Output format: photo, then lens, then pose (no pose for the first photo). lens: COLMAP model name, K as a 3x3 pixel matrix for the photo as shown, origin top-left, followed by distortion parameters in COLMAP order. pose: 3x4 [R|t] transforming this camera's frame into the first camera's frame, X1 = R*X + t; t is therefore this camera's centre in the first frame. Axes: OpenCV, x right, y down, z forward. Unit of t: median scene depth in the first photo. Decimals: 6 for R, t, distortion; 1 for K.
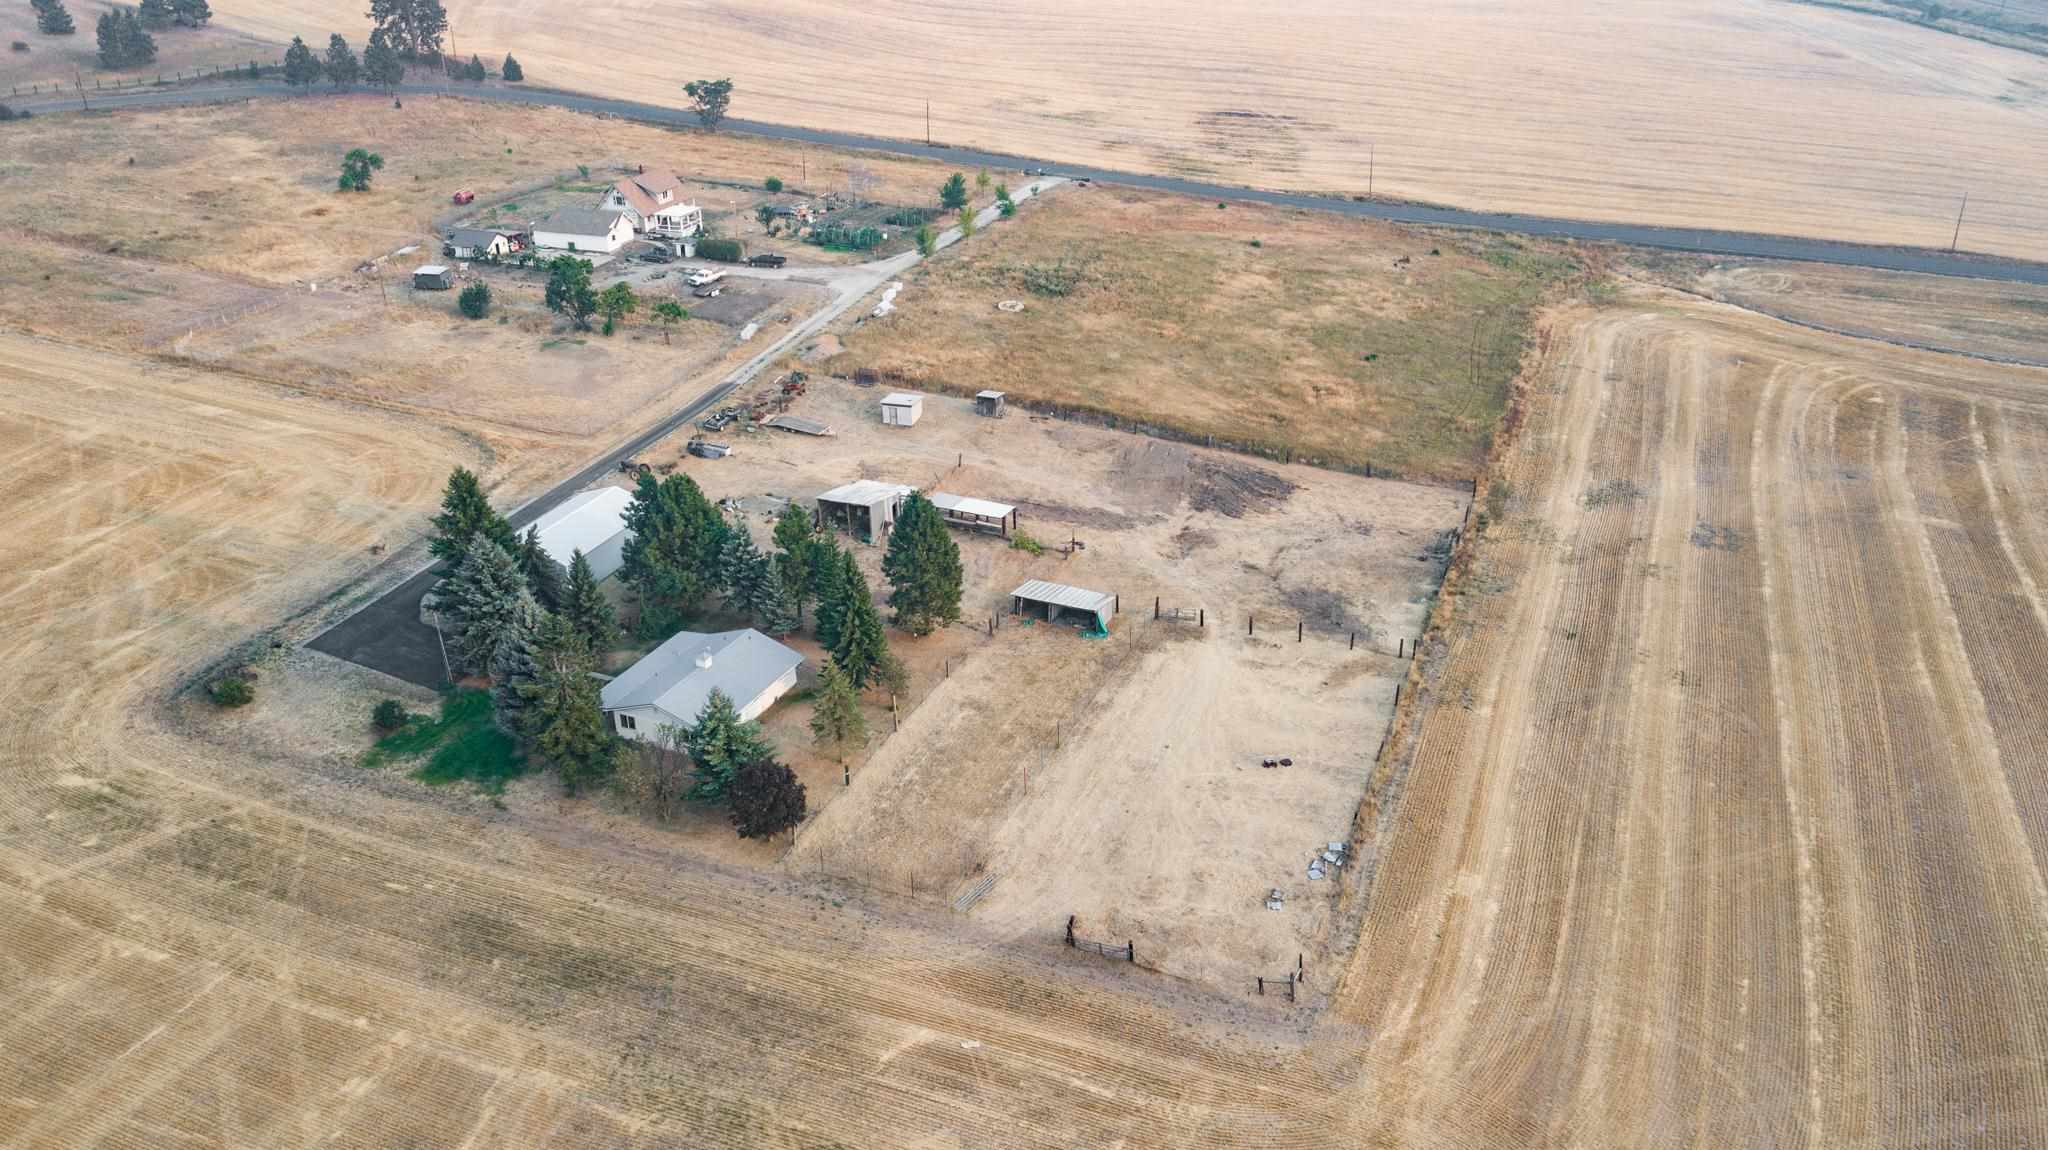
lens RADIAL K [[1683.2, 0, 1024.0], [0, 1683.2, 575.0], [0, 0, 1]] dist [0.050991, -0.102220]
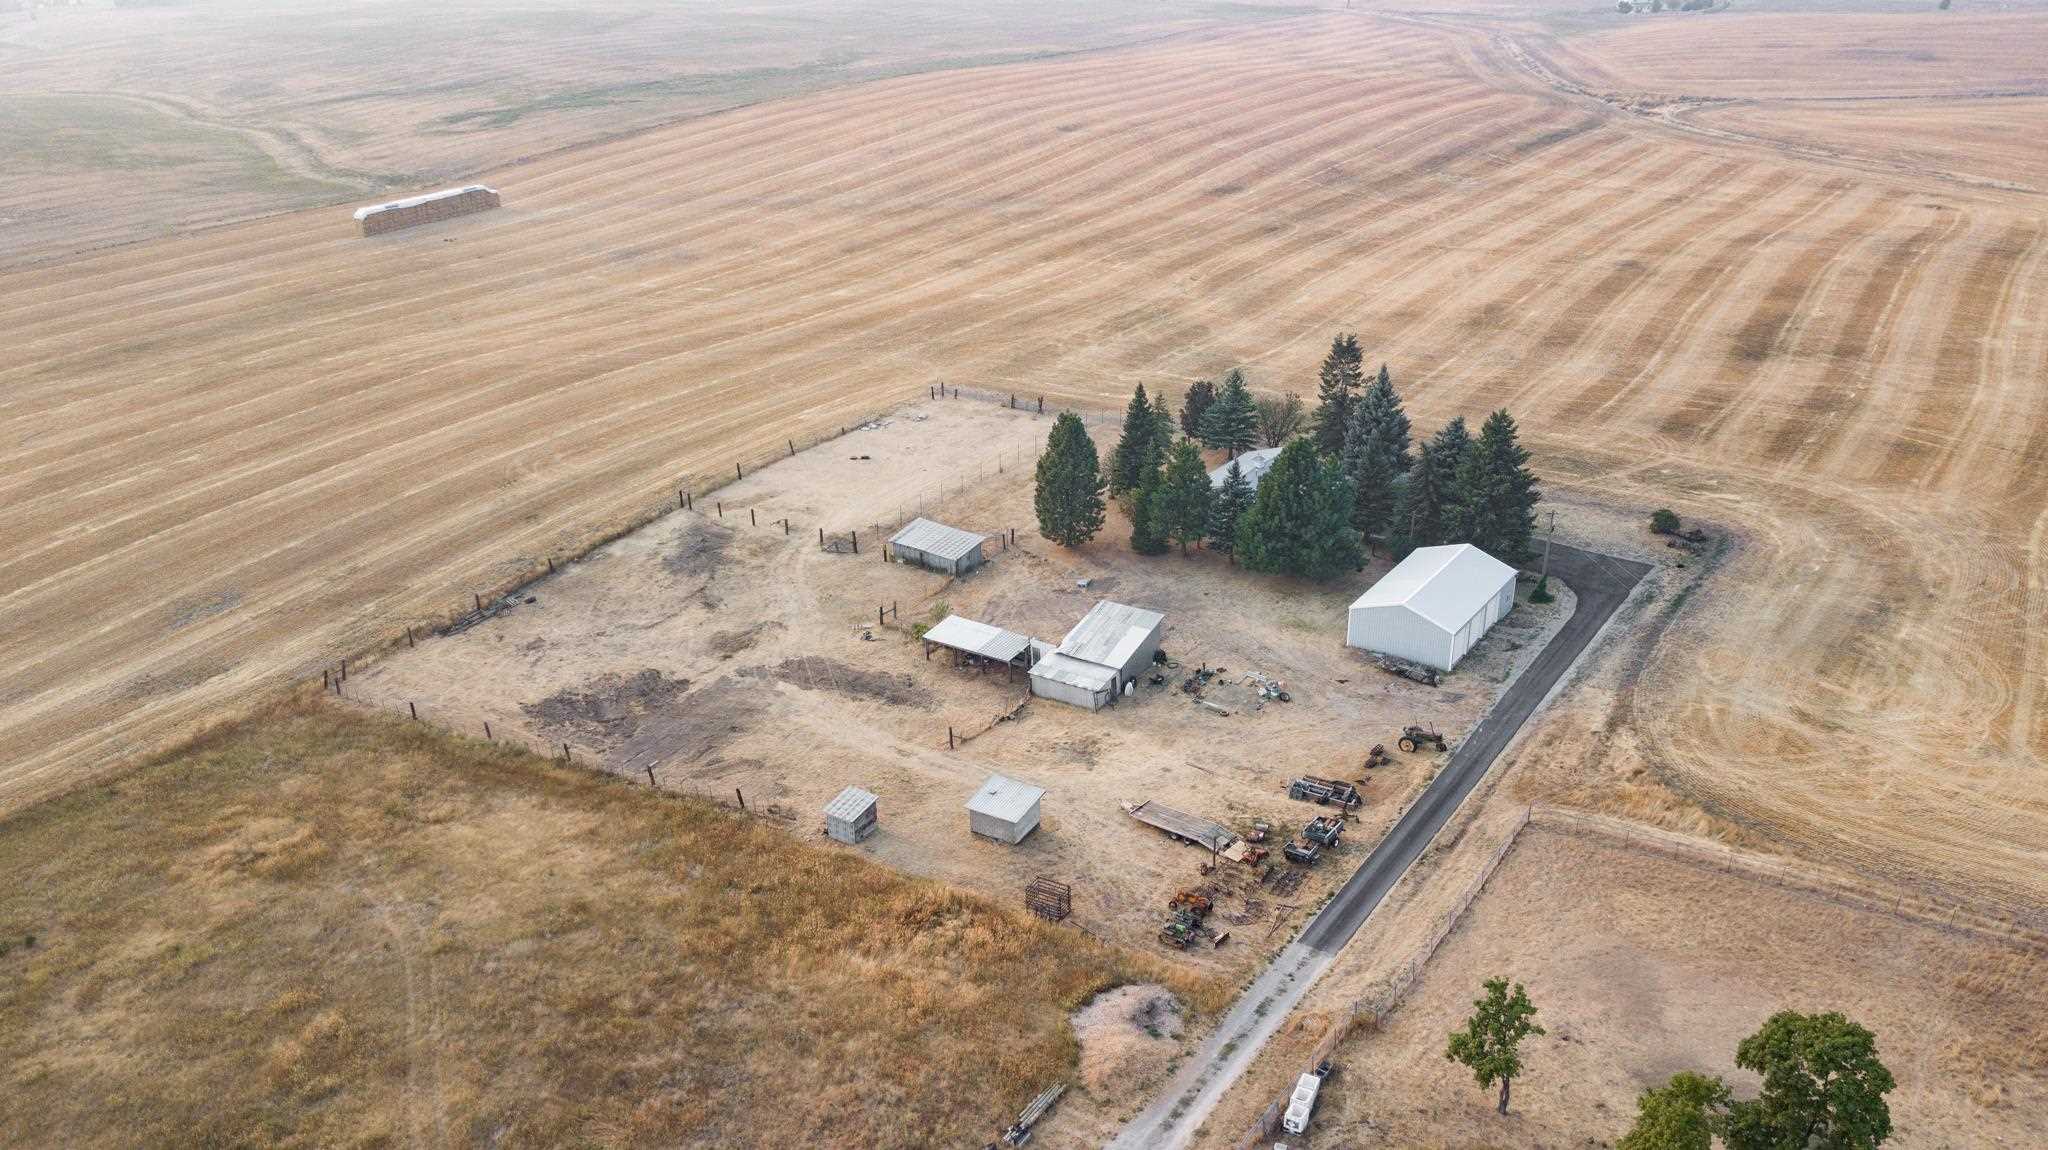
lens RADIAL K [[1683.2, 0, 1024.0], [0, 1683.2, 575.0], [0, 0, 1]] dist [0.050991, -0.102220]
pose [[-0.977301, -0.052857, 0.205154, -0.187840], [0.120184, 0.659144, 0.742351, -0.565728], [-0.174464, 0.750157, -0.637830, 1.263304]]
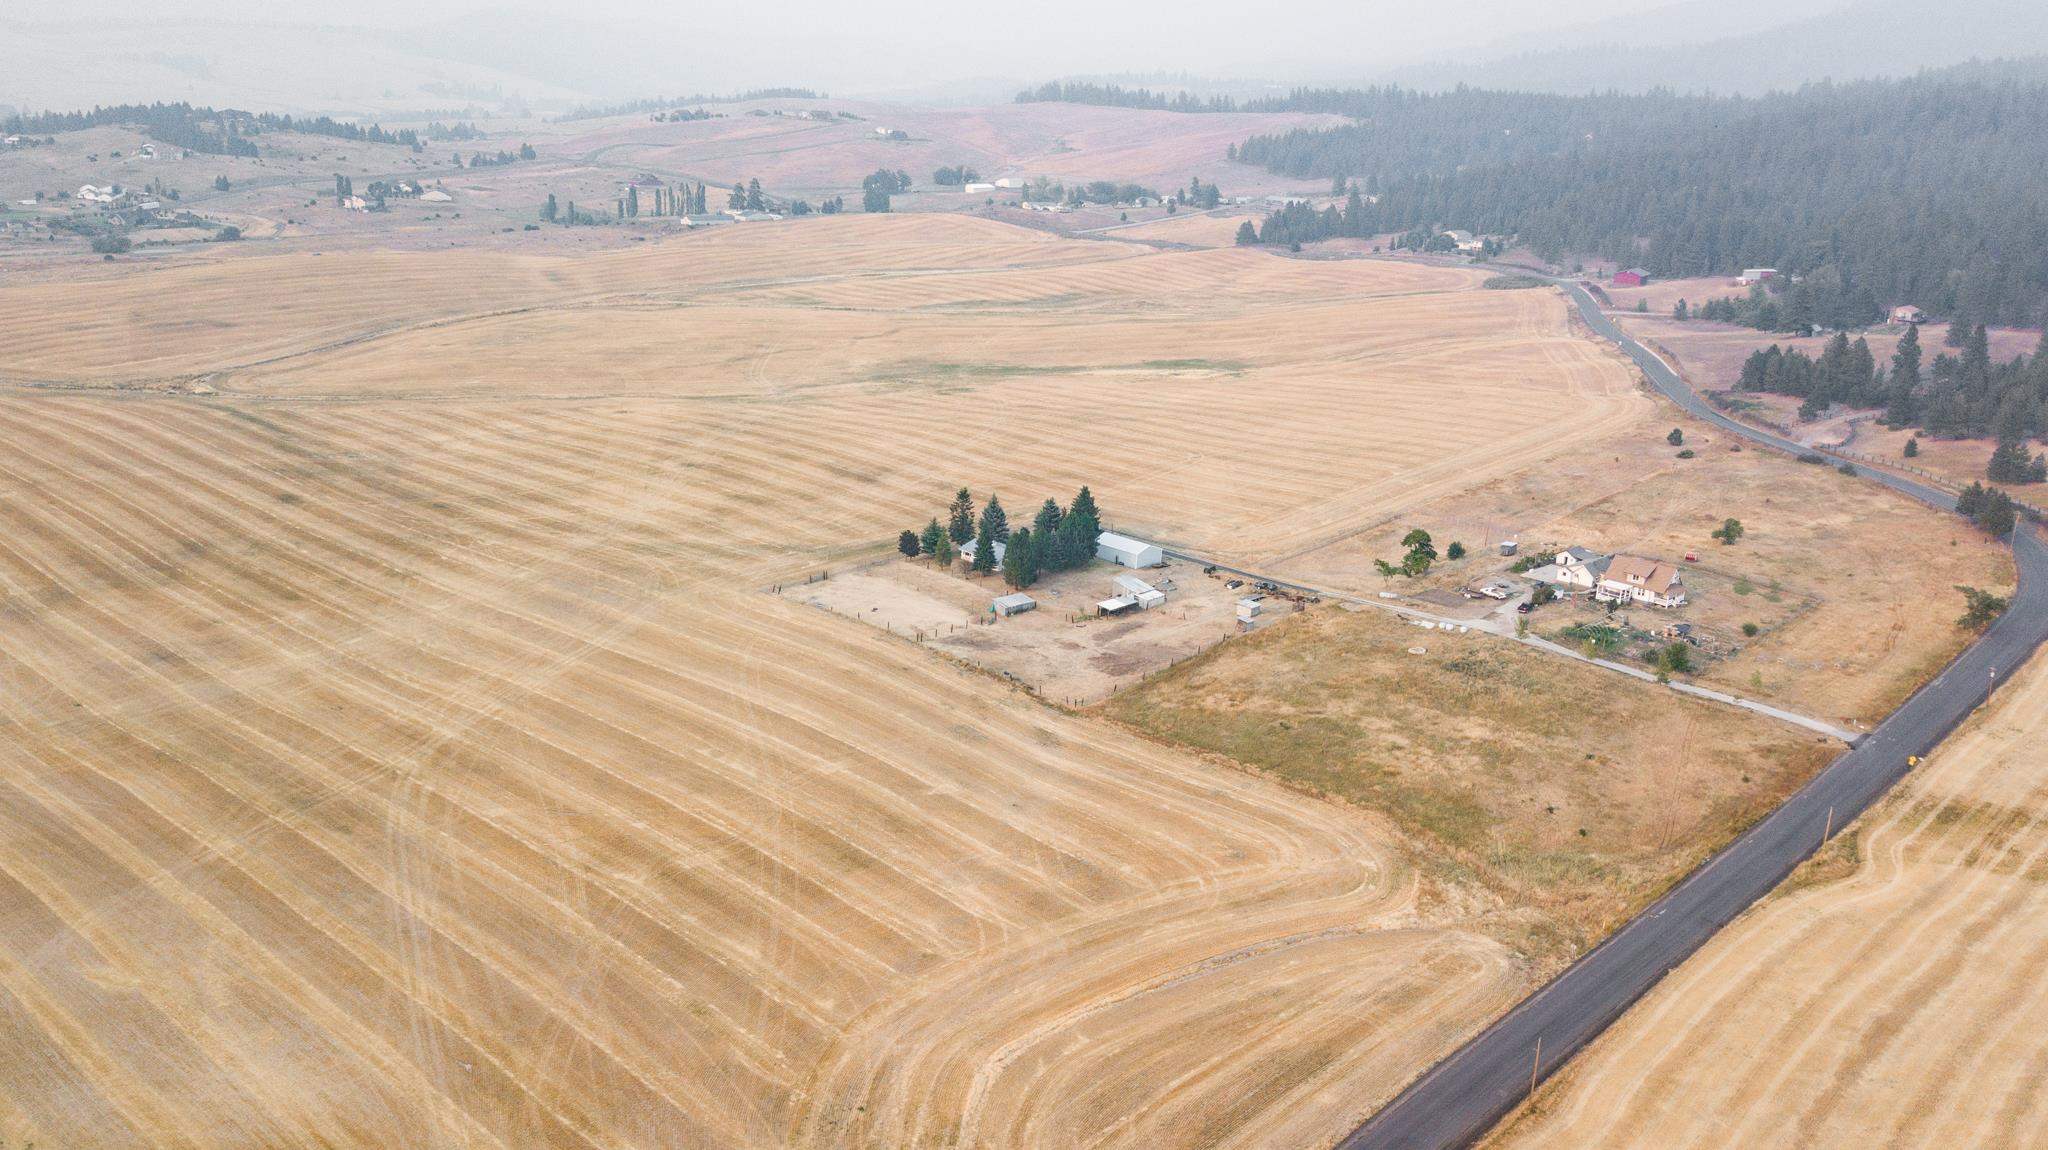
lens RADIAL K [[1683.2, 0, 1024.0], [0, 1683.2, 575.0], [0, 0, 1]] dist [0.050991, -0.102220]
pose [[-0.381964, 0.268269, -0.884384, 1.625046], [-0.426498, 0.797779, 0.426202, -0.798140], [0.819880, 0.539982, -0.190307, 1.092642]]
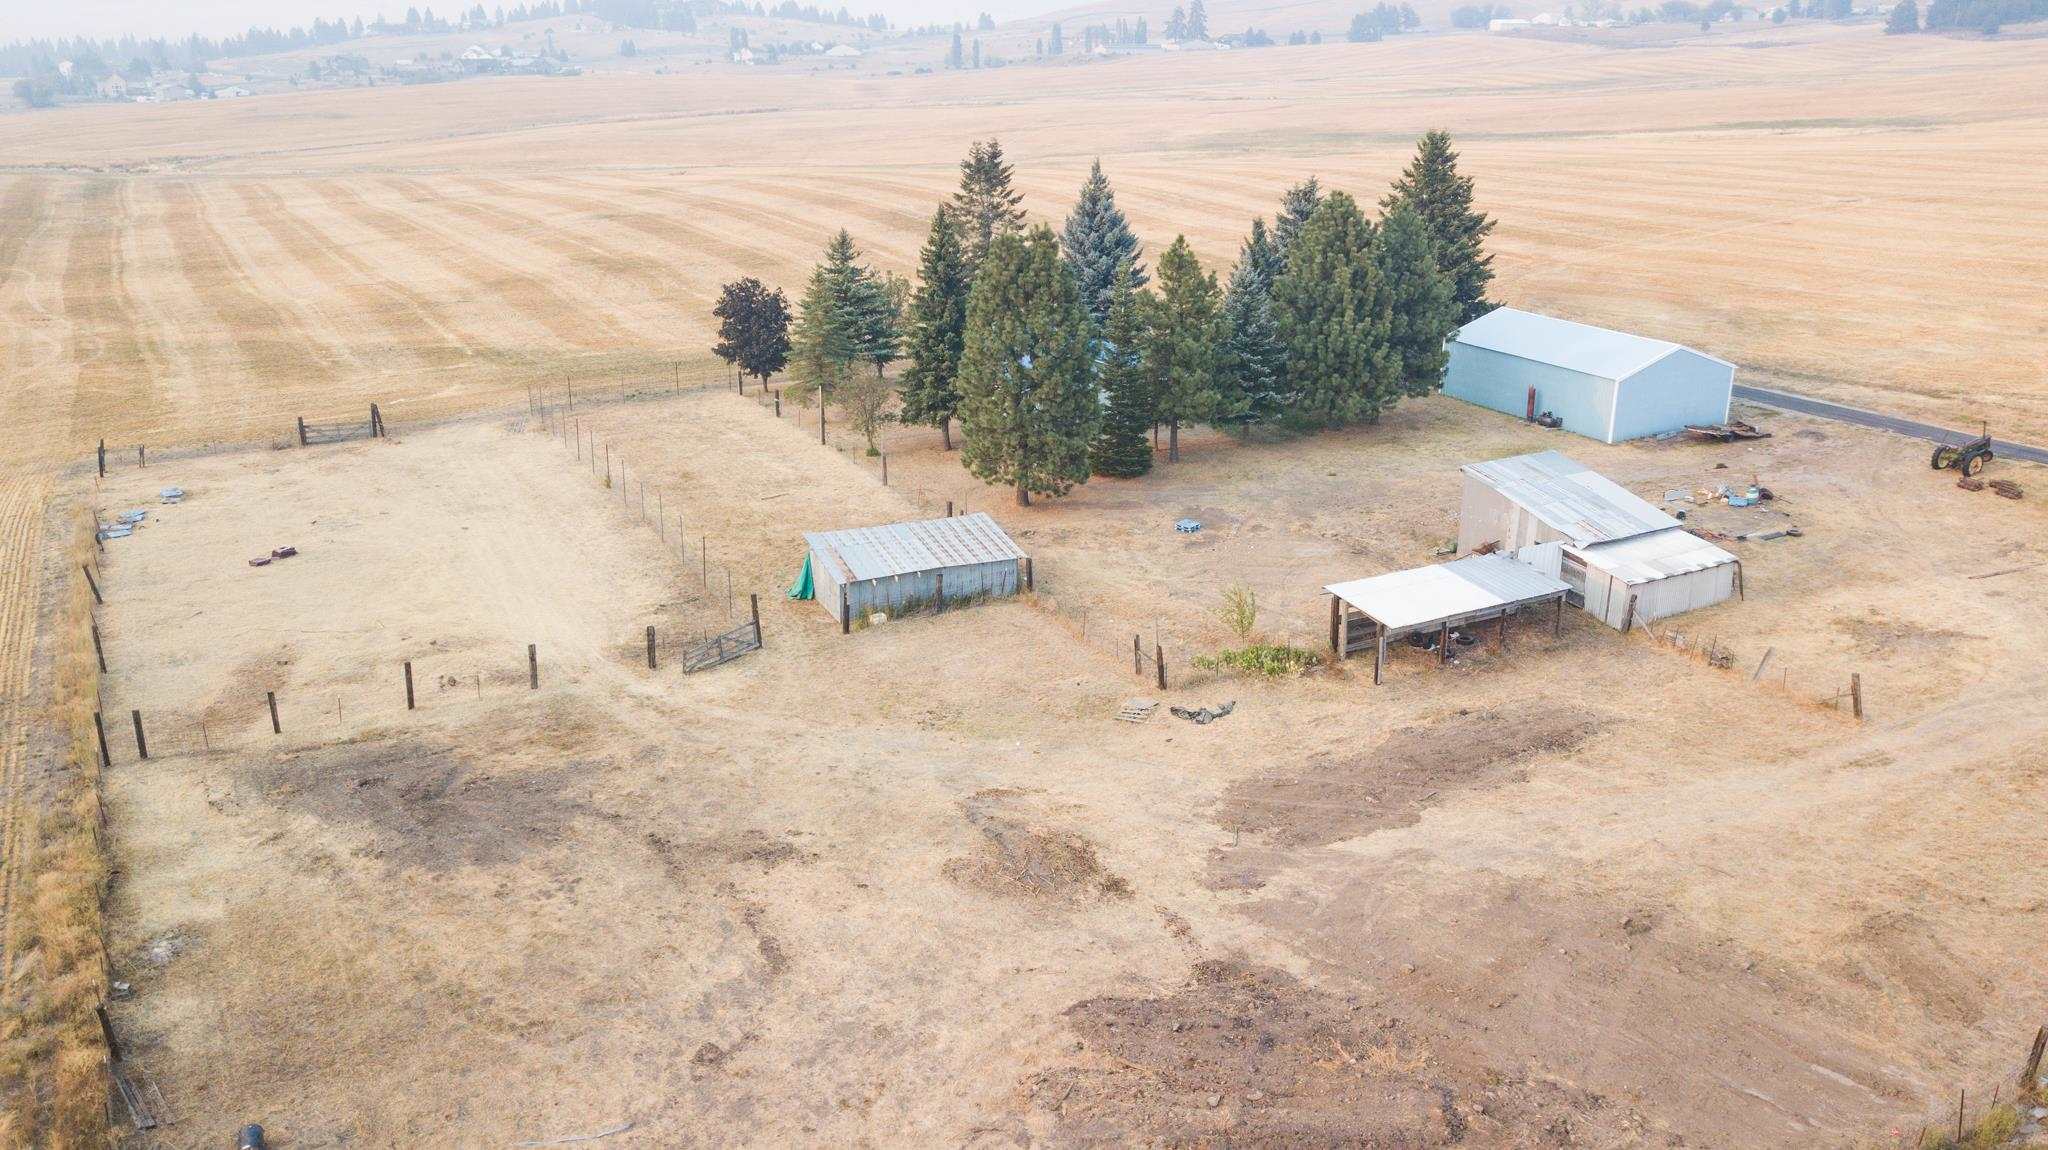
lens RADIAL K [[1646.6, 0, 1072.9], [0, 1646.6, 571.6], [0, 0, 1]] dist [-0.011525, -0.005175]
pose [[-0.639162, 0.265705, -0.721715, 0.251081], [-0.315185, 0.765498, 0.560956, -0.195361], [0.701520, 0.586015, -0.405531, 0.920171]]
